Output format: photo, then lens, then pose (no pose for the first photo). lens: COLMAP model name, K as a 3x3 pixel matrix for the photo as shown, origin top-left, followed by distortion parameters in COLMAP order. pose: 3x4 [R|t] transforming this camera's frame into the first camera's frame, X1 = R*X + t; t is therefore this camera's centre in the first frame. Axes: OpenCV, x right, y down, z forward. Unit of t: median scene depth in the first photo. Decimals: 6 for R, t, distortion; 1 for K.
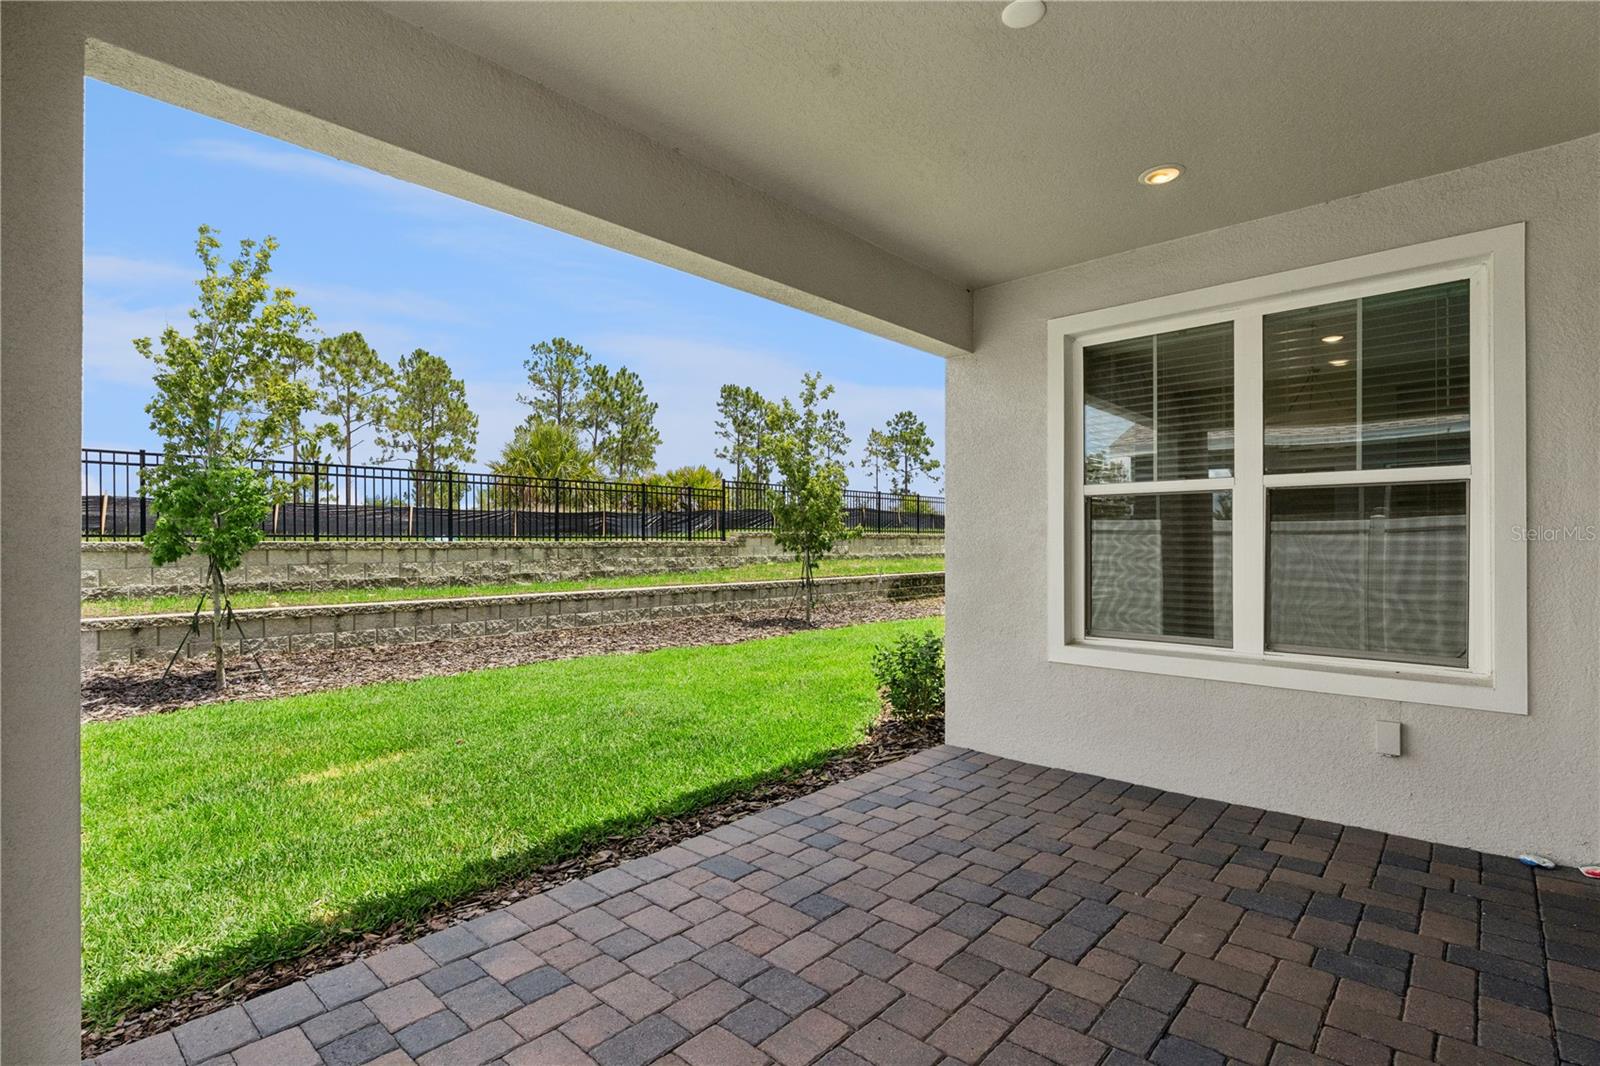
lens RADIAL K [[764.7, 0, 801.1], [0, 764.7, 546.3], [0, 0, 1]] dist [-0.001712, 0.000028]
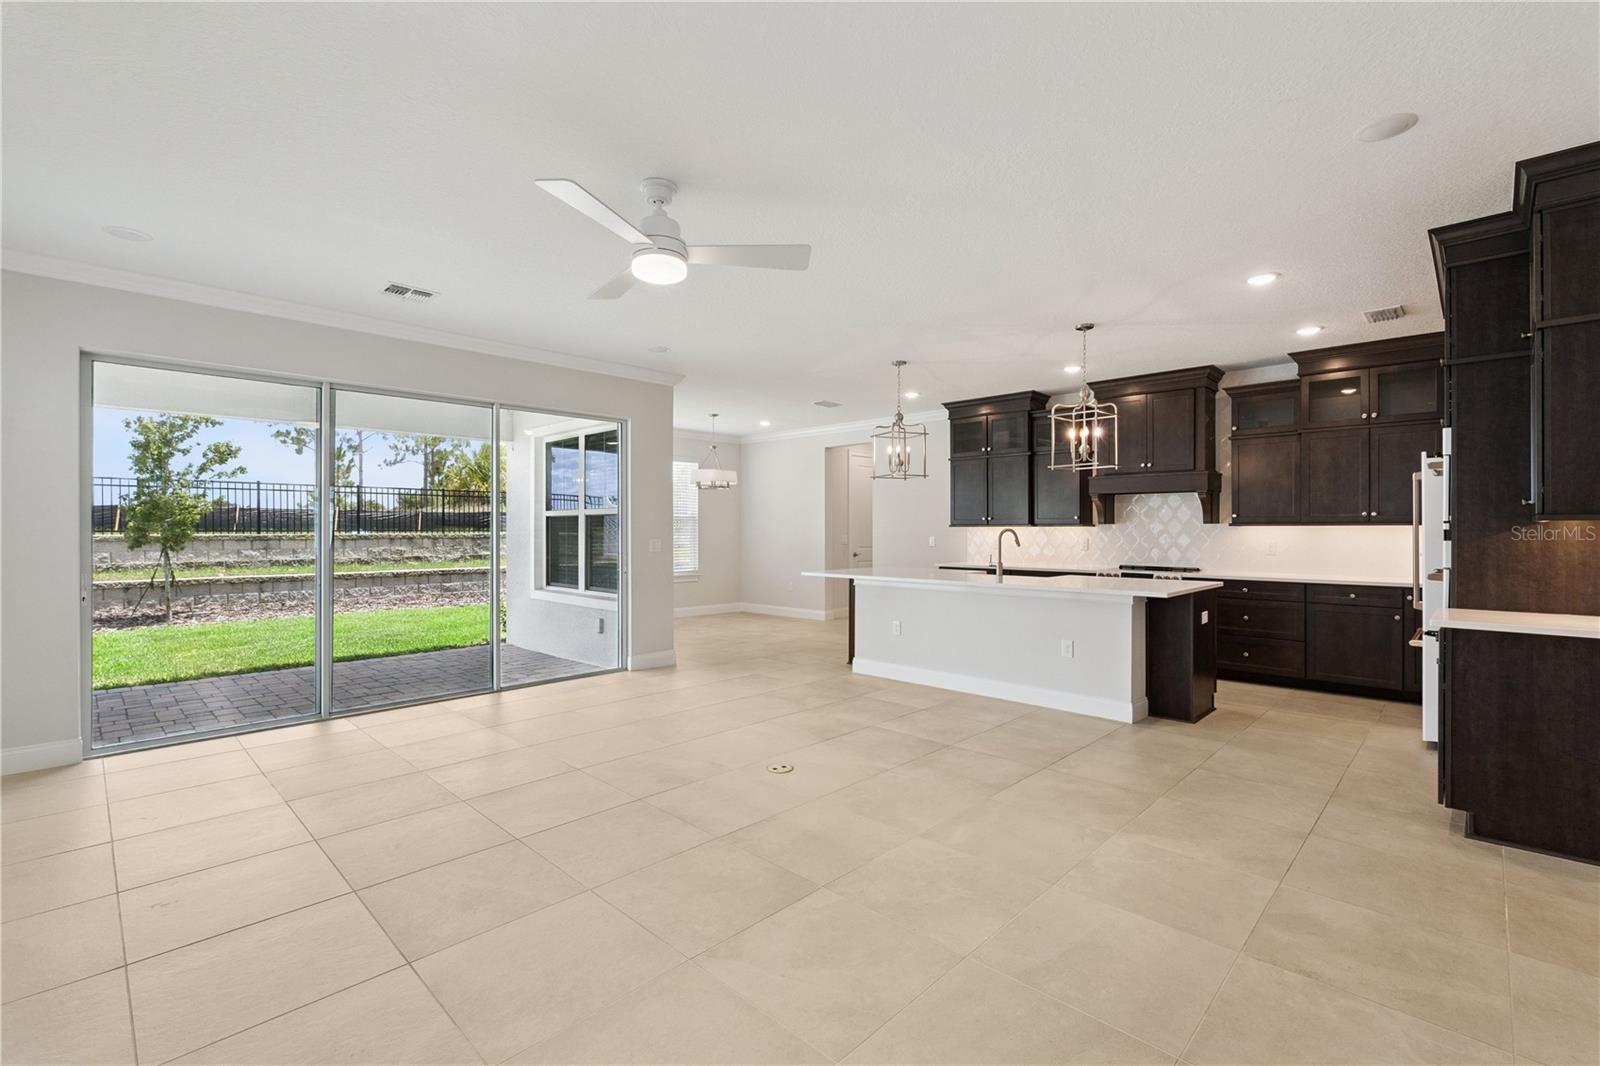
lens RADIAL K [[723.0, 0, 800.6], [0, 723.0, 525.6], [0, 0, 1]] dist [0.000185, 0.000288]
pose [[0.999336, 0.000163, -0.036446, 0.486650], [-0.000578, 0.999935, -0.011374, -0.007988], [0.036442, 0.011388, 0.999271, -0.388722]]
